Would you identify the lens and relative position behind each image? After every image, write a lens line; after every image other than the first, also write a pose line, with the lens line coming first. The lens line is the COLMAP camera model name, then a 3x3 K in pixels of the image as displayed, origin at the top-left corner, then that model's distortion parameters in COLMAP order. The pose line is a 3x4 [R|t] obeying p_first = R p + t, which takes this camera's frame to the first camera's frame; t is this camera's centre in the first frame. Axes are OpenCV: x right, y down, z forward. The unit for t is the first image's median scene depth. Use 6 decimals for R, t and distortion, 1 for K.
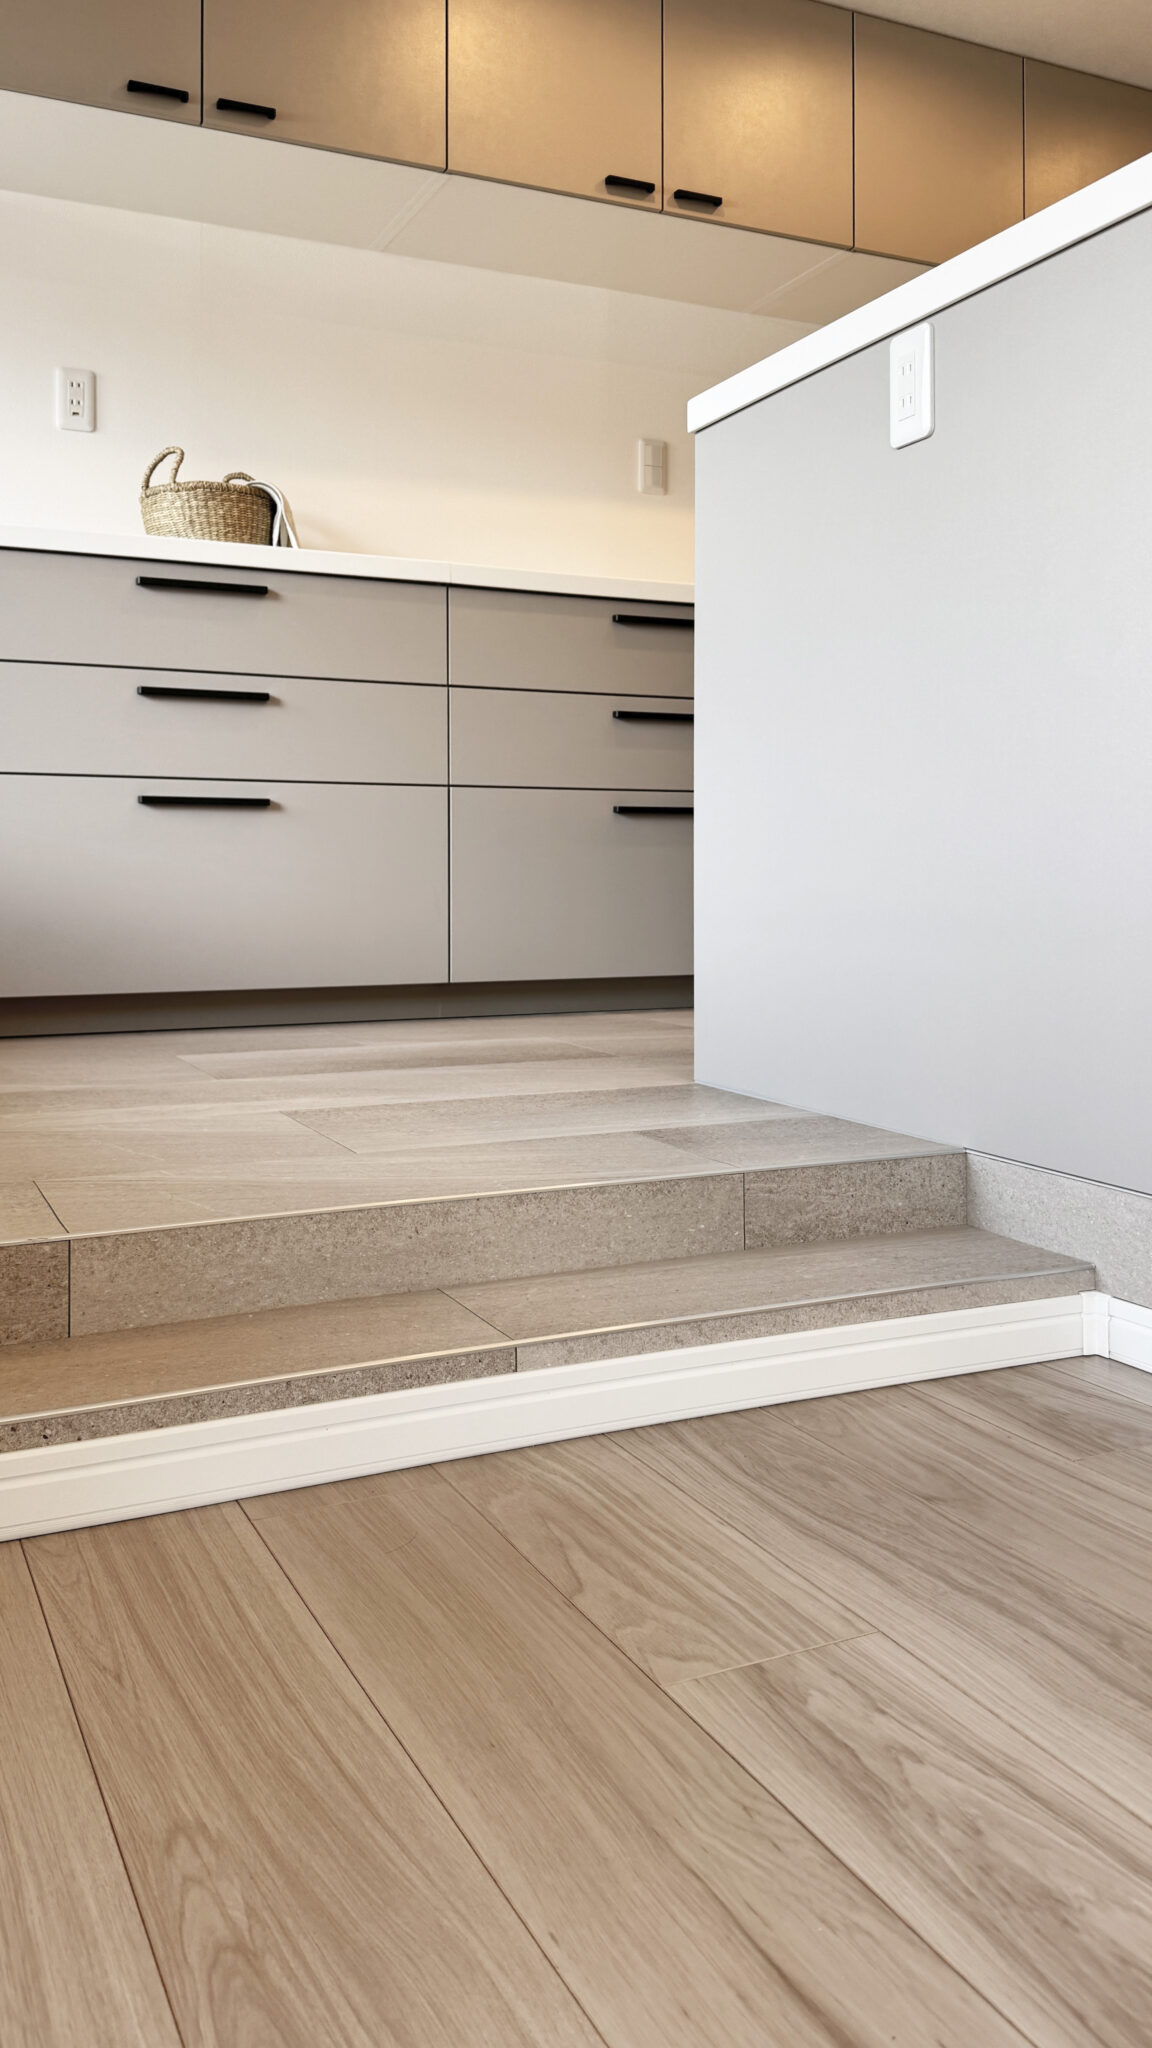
lens RADIAL K [[1589.0, 0, 580.0], [0, 1589.0, 1017.7], [0, 0, 1]] dist [-0.000372, 0.010575]
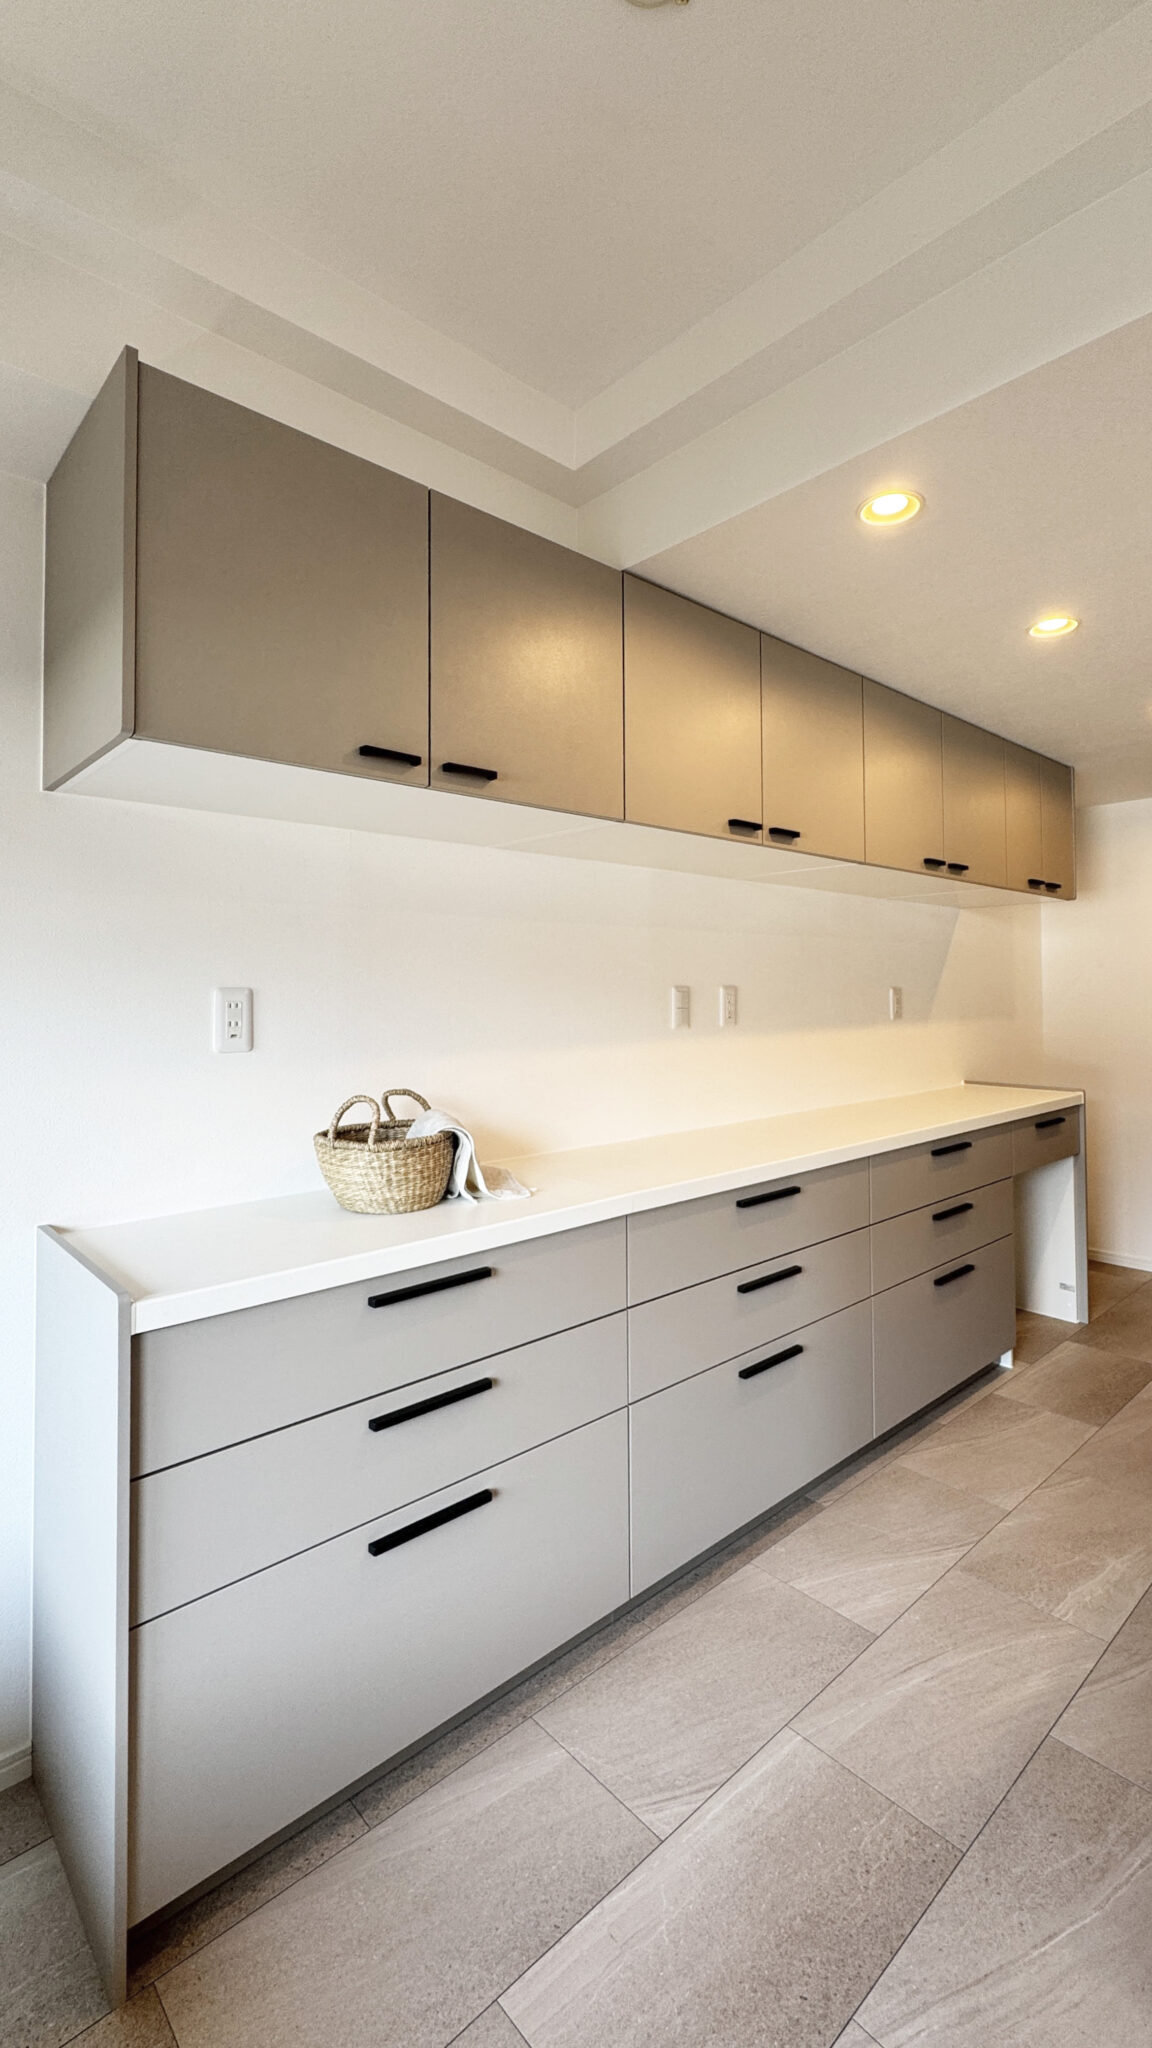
lens RADIAL K [[855.3, 0, 535.4], [0, 855.3, 1004.4], [0, 0, 1]] dist [0.000742, 0.000705]
pose [[0.966445, -0.005090, 0.256822, -0.288513], [0.026270, 0.996520, -0.079106, -0.371561], [-0.255526, 0.083198, 0.963216, 0.484657]]
